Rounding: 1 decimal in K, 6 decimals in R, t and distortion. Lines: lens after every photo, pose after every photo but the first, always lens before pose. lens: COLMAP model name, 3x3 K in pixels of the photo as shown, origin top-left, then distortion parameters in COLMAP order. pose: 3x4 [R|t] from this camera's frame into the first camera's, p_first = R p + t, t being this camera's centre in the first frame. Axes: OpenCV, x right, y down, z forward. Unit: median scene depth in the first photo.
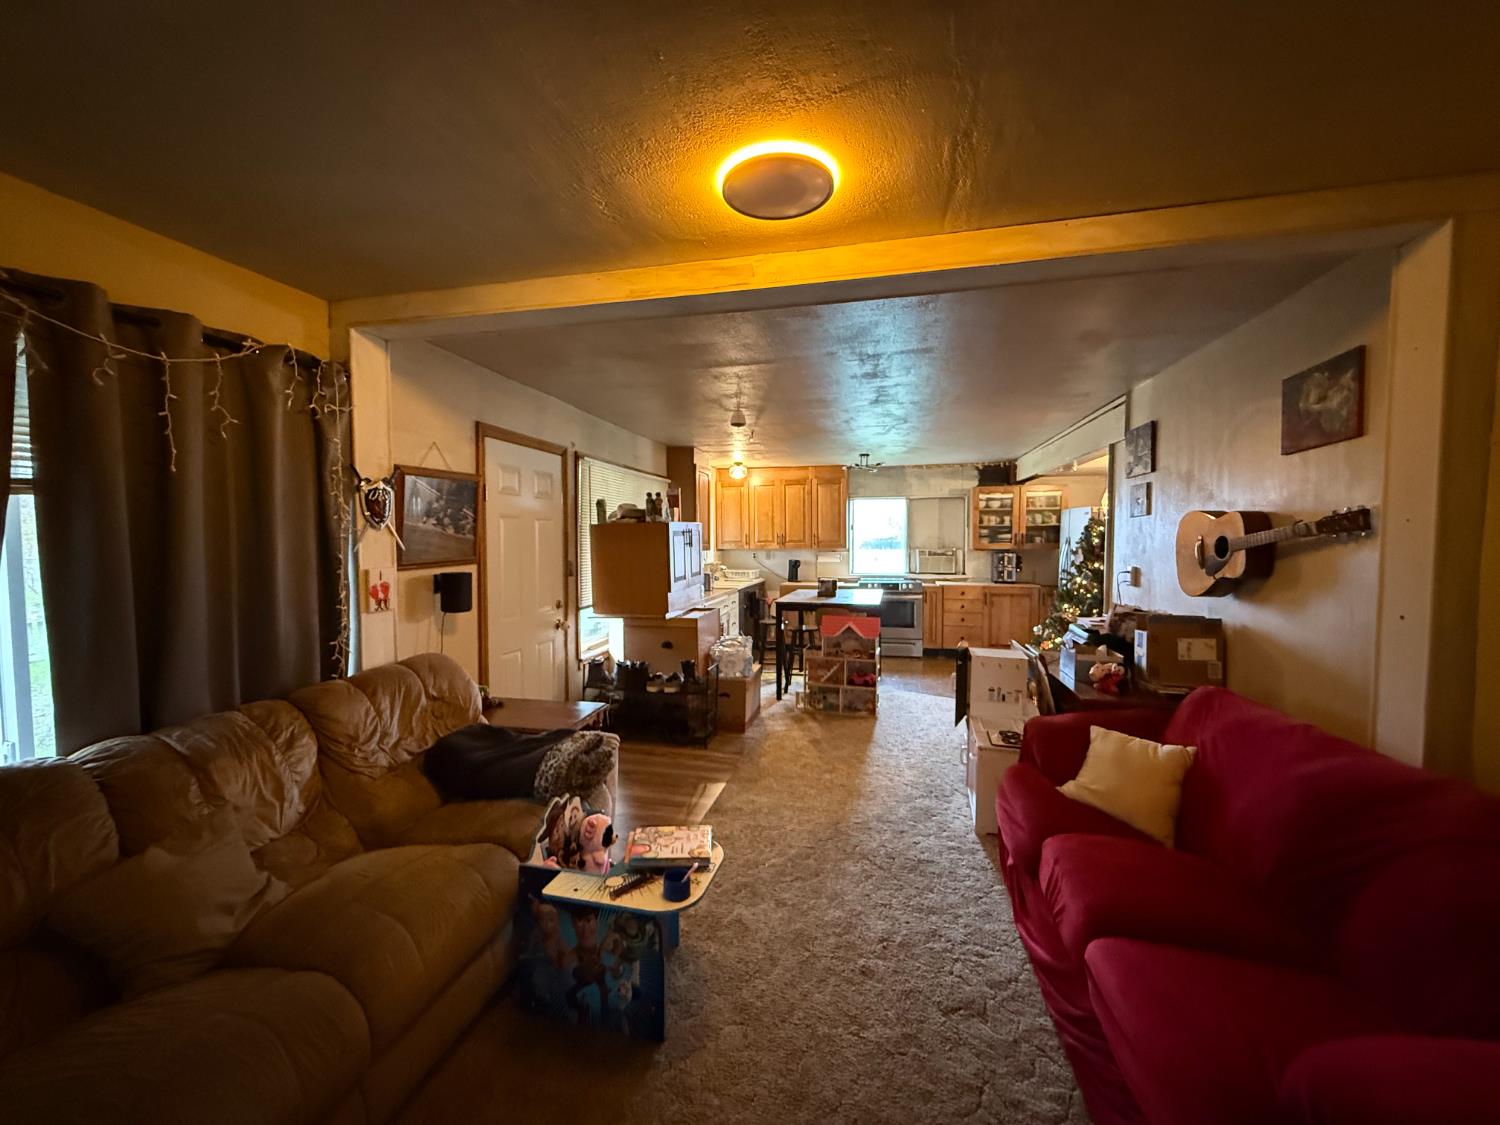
lens RADIAL K [[594.2, 0, 750.9], [0, 594.2, 563.9], [0, 0, 1]] dist [-0.002510, -0.000669]
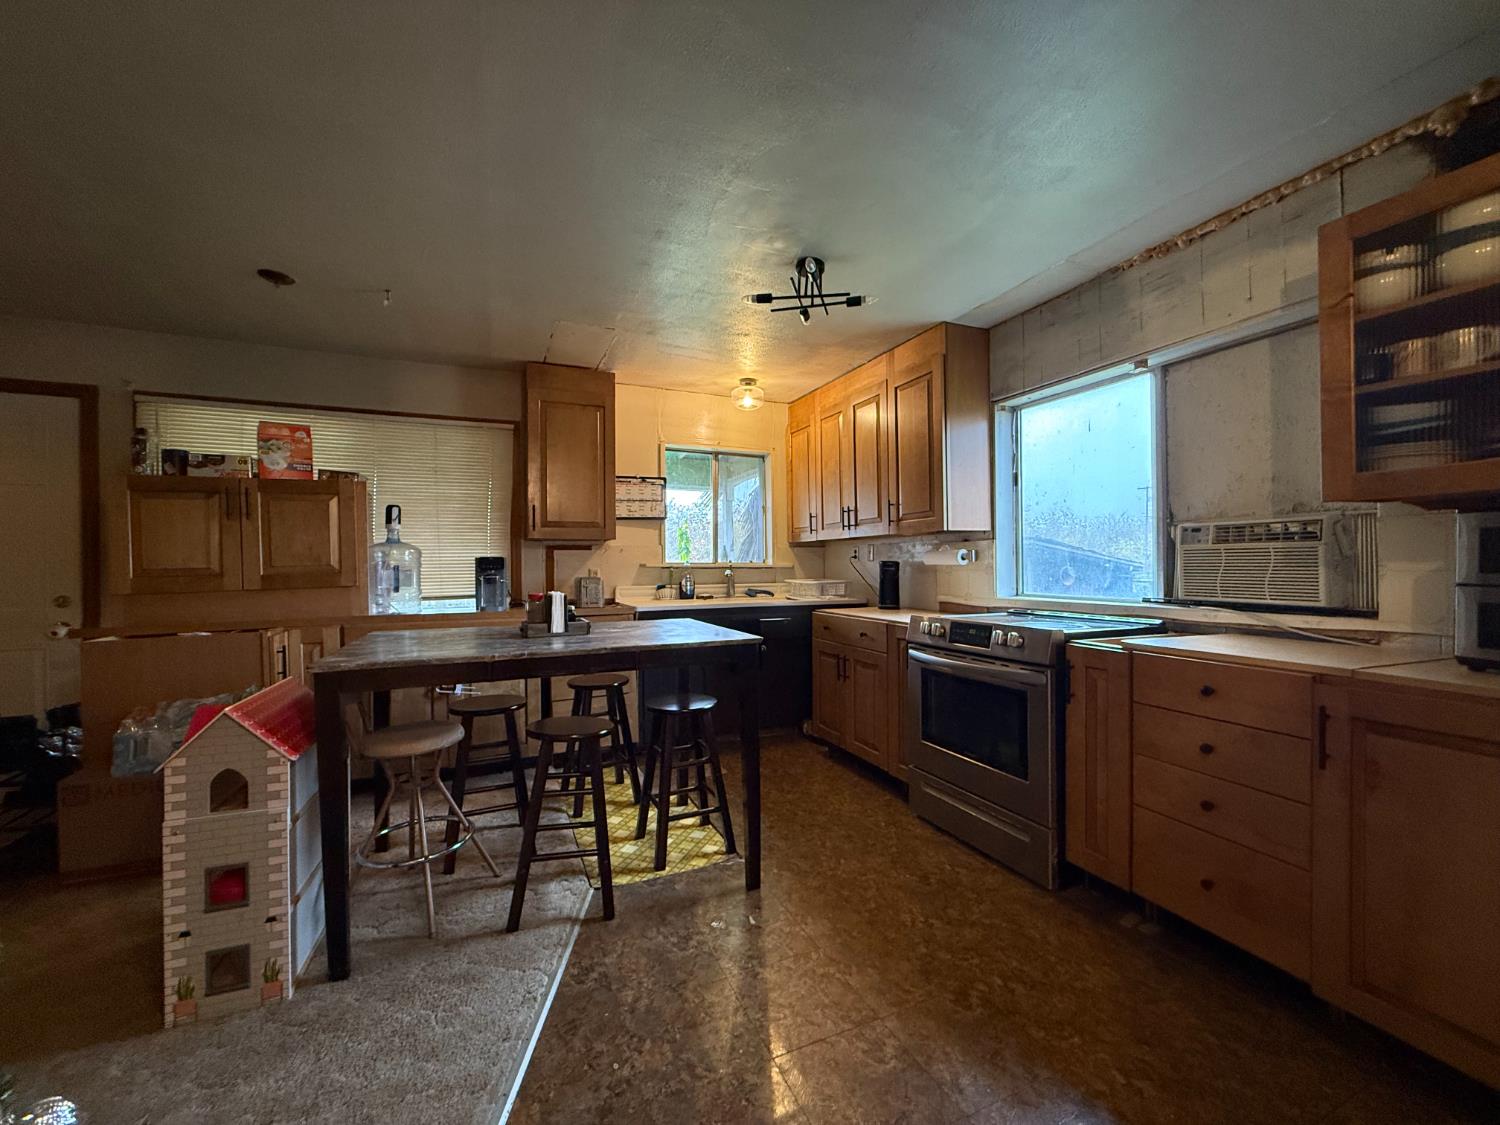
lens RADIAL K [[594.2, 0, 748.9], [0, 594.2, 564.4], [0, 0, 1]] dist [-0.002510, -0.000669]
pose [[0.592836, -0.000756, -0.805323, 0.432068], [-0.025749, 0.999470, -0.019893, 0.008865], [0.804912, 0.032529, 0.592503, 0.707275]]
